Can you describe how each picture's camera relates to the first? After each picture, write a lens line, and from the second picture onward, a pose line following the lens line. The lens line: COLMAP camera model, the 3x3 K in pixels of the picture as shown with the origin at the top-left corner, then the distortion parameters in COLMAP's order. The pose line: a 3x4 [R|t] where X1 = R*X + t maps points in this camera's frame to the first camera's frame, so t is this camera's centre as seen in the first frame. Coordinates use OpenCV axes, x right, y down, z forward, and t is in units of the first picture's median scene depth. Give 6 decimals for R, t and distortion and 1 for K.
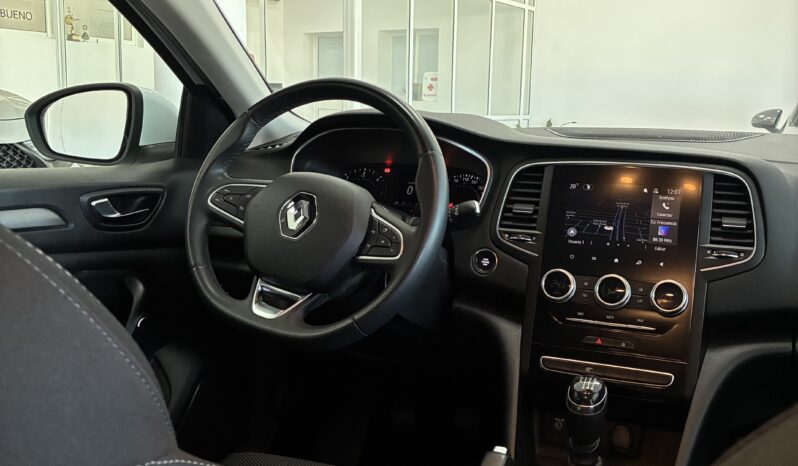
lens RADIAL K [[804.6, 0, 398.7], [0, 804.6, 219.9], [0, 0, 1]] dist [0.040657, -0.022503]
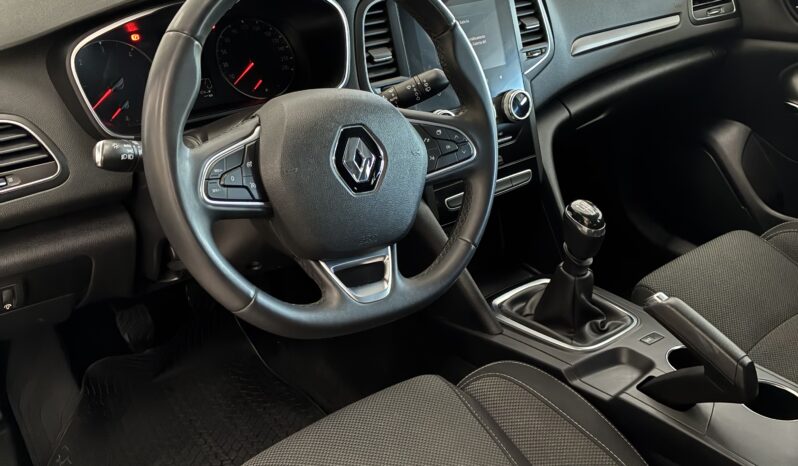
lens RADIAL K [[806.3, 0, 395.0], [0, 806.3, 231.9], [0, 0, 1]] dist [0.075672, -0.214107]
pose [[0.489311, -0.431446, 0.757911, -0.638089], [0.108010, 0.892344, 0.438241, -0.244379], [-0.865395, -0.132574, 0.483235, 0.562491]]
